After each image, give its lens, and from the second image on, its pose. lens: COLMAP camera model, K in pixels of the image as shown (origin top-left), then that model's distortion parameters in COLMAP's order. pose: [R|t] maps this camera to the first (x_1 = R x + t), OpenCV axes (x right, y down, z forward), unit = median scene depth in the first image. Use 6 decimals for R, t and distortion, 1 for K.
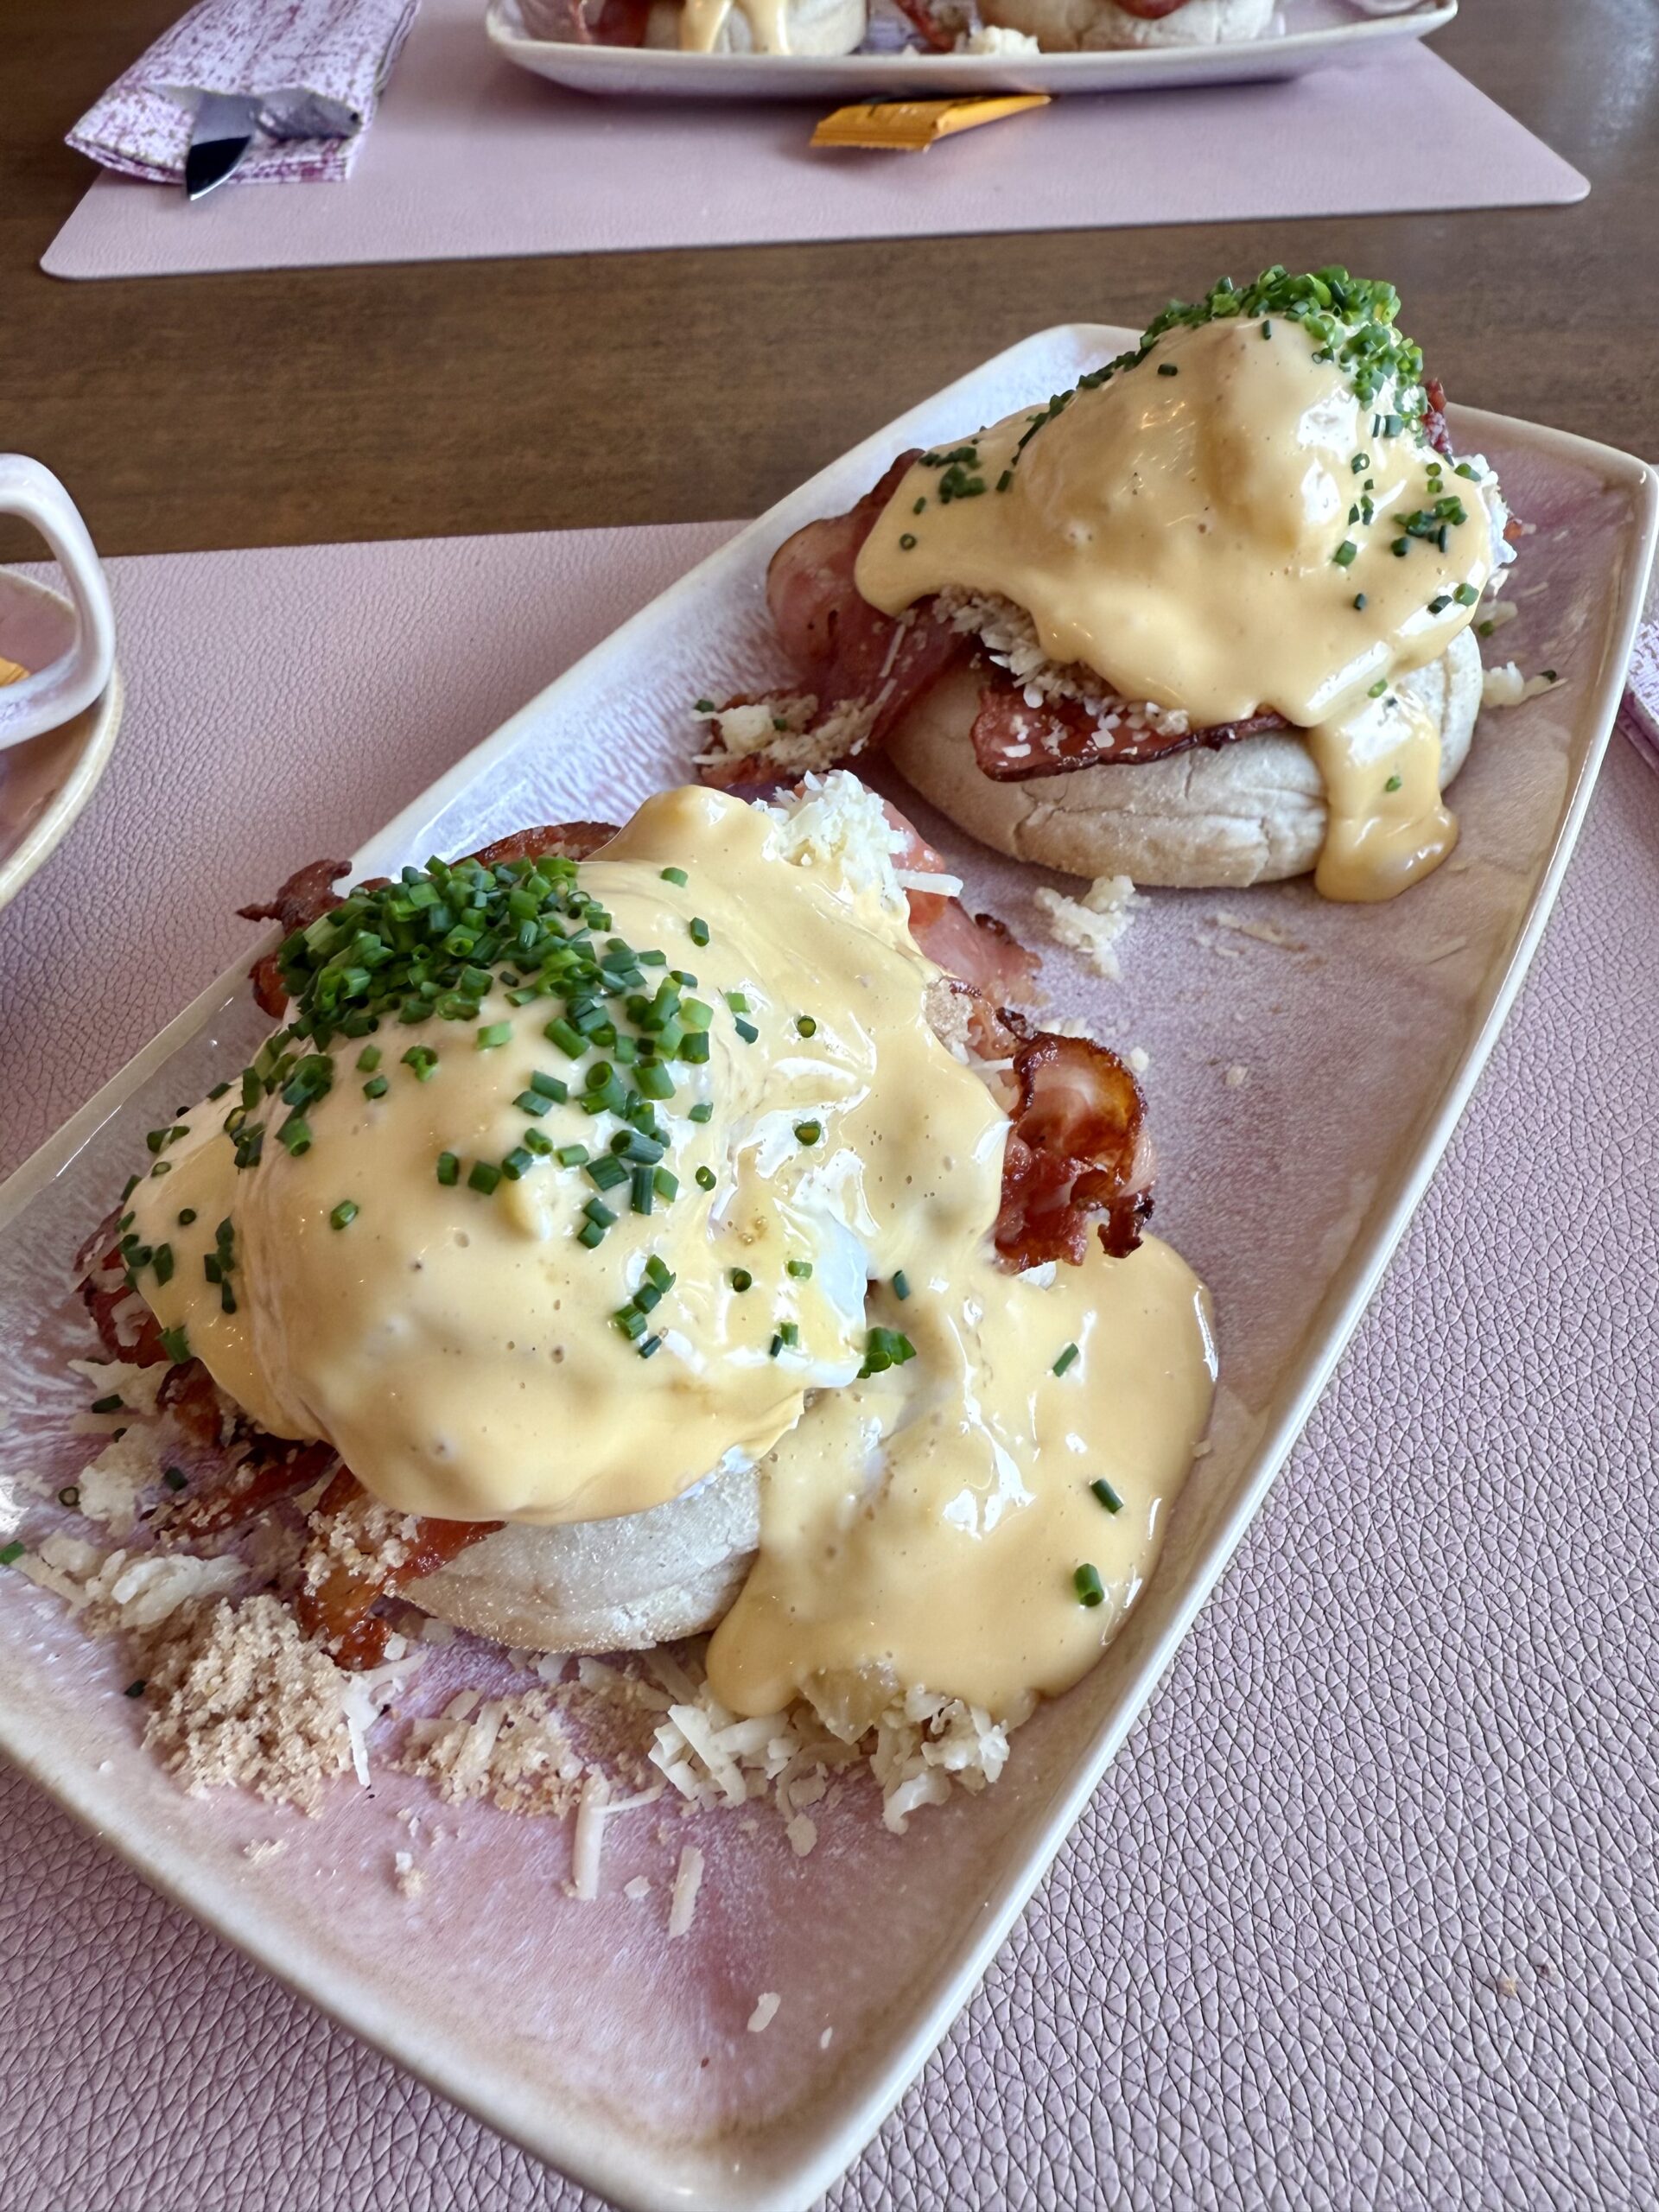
lens RADIAL K [[1578.4, 0, 900.8], [0, 1578.4, 941.6], [0, 0, 1]] dist [-0.071752, 0.127489]
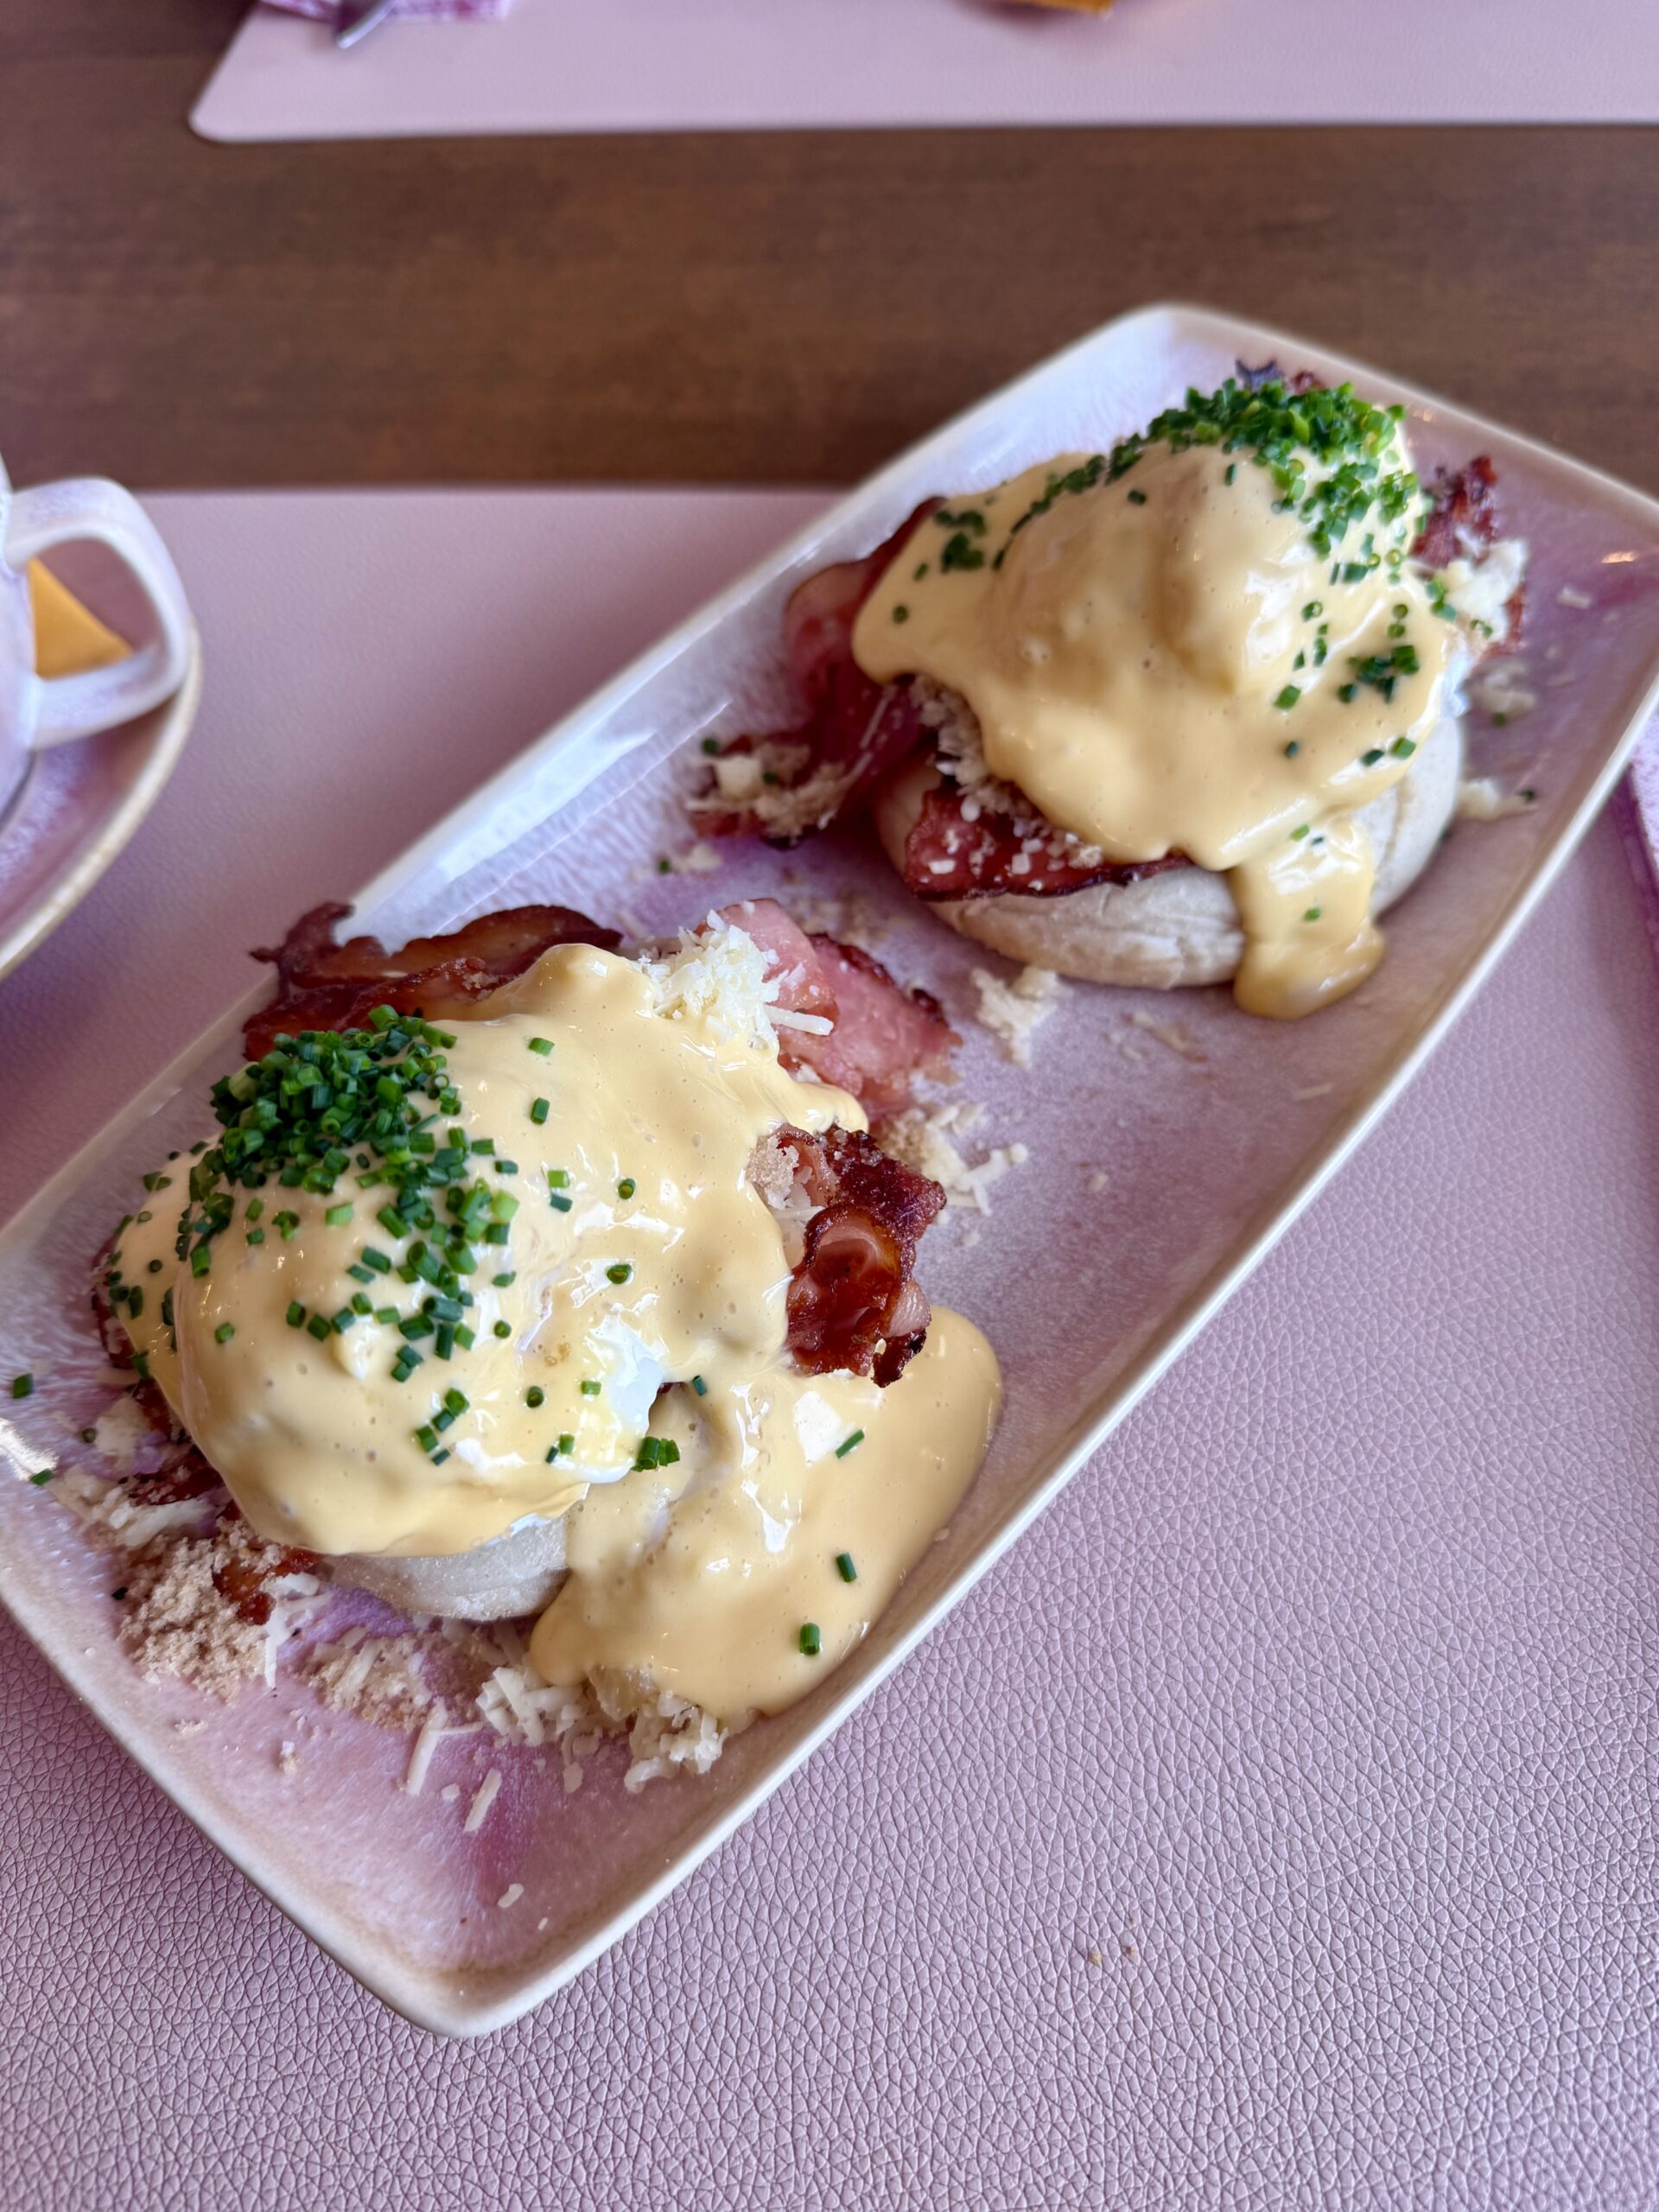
lens RADIAL K [[1573.0, 0, 872.6], [0, 1573.0, 1113.1], [0, 0, 1]] dist [0.000678, -0.037436]
pose [[0.986387, 0.122477, -0.109729, 0.252022], [-0.096157, 0.970903, 0.219318, -0.285510], [0.133397, -0.205781, 0.969463, -0.148273]]
